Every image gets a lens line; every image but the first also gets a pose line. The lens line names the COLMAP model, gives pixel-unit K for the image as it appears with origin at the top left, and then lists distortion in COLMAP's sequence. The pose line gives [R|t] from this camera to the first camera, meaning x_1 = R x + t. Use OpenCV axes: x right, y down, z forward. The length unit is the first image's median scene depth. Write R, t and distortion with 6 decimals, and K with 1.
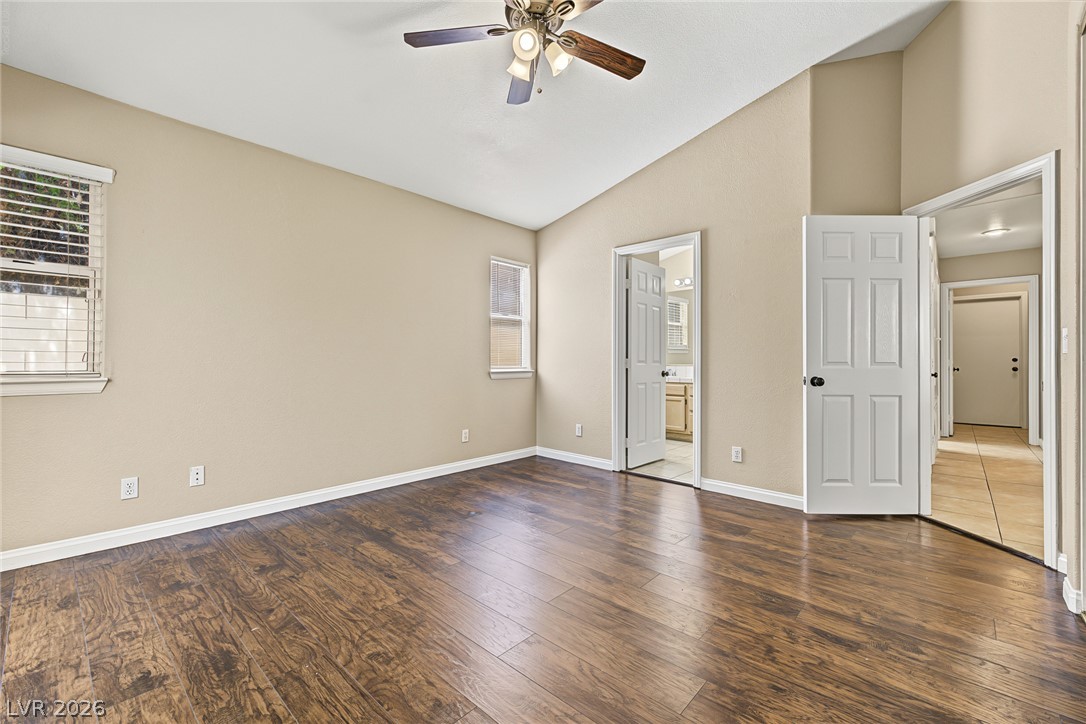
lens RADIAL K [[457.9, 0, 538.7], [0, 457.9, 357.6], [0, 0, 1]] dist [0.006663, -0.000220]
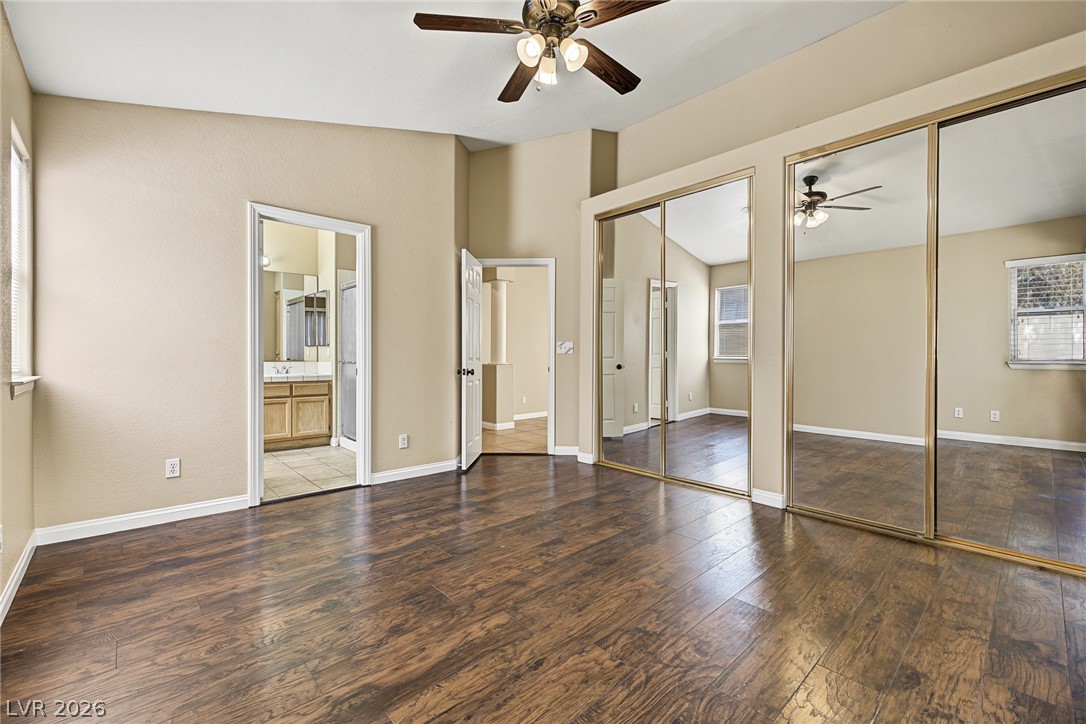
lens RADIAL K [[457.3, 0, 535.6], [0, 457.3, 356.9], [0, 0, 1]] dist [0.003847, -0.000169]
pose [[0.086510, -0.005066, 0.996238, -0.788377], [-0.010532, 0.999927, 0.006000, -0.003223], [-0.996195, -0.011012, 0.086450, 0.726145]]
